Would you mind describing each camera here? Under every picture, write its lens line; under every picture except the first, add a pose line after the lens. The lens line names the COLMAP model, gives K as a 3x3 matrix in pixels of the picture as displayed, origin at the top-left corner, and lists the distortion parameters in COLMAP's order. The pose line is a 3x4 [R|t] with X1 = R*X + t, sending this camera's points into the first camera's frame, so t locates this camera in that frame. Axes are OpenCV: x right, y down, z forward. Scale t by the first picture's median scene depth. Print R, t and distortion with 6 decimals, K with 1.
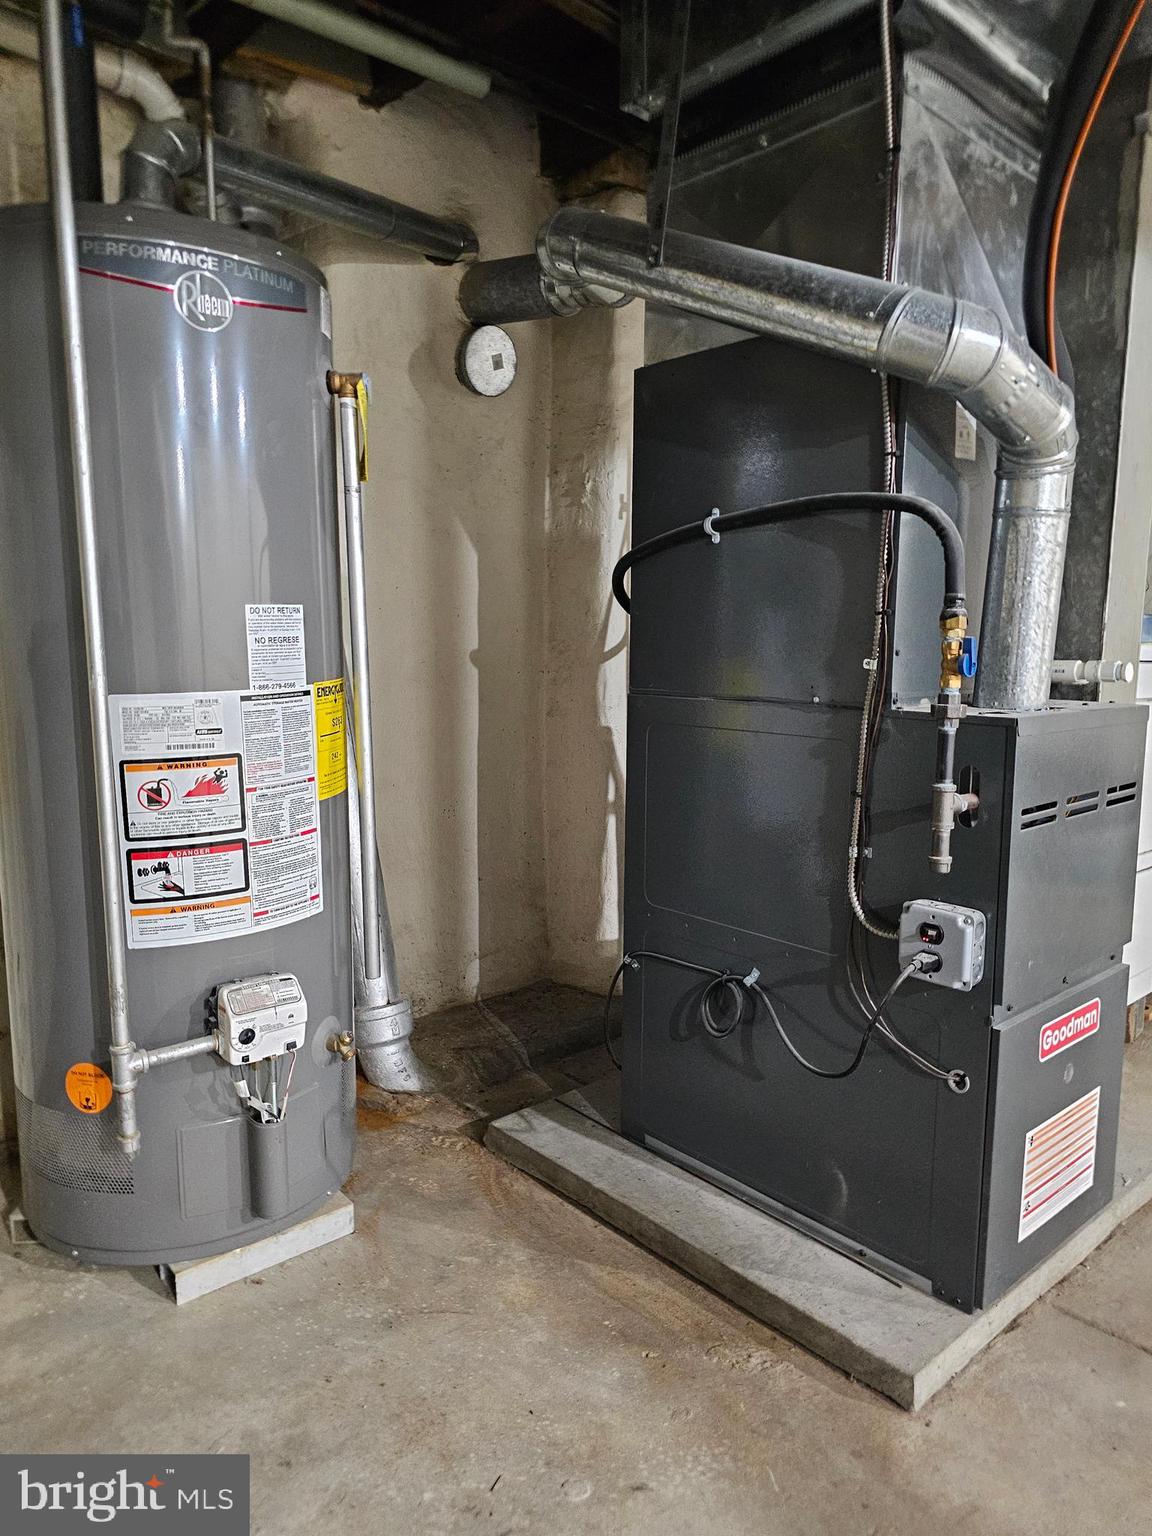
lens RADIAL K [[1027.7, 0, 577.5], [0, 1027.7, 770.4], [0, 0, 1]] dist [0.037848, -0.034799]
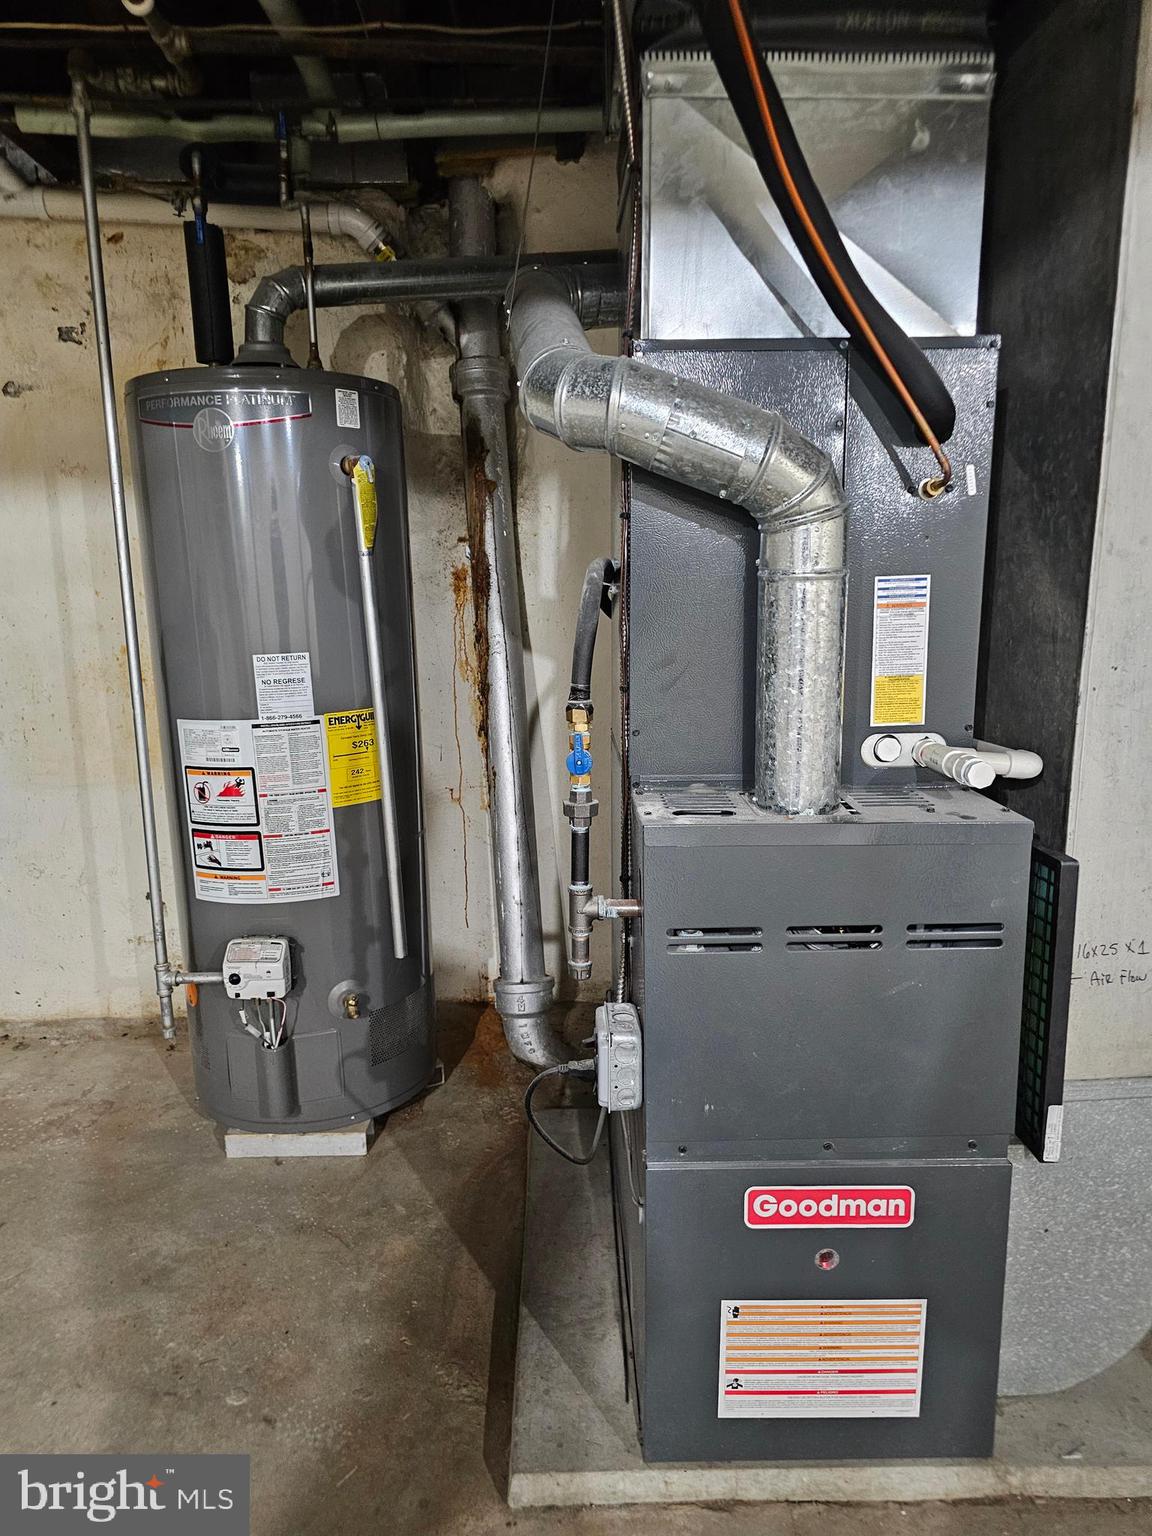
lens RADIAL K [[1027.7, 0, 577.7], [0, 1027.7, 772.4], [0, 0, 1]] dist [0.037848, -0.034799]
pose [[0.756949, 0.103912, -0.645160, 0.825069], [-0.068279, 0.994449, 0.080059, -0.142077], [0.649898, -0.016550, 0.759842, 0.265809]]
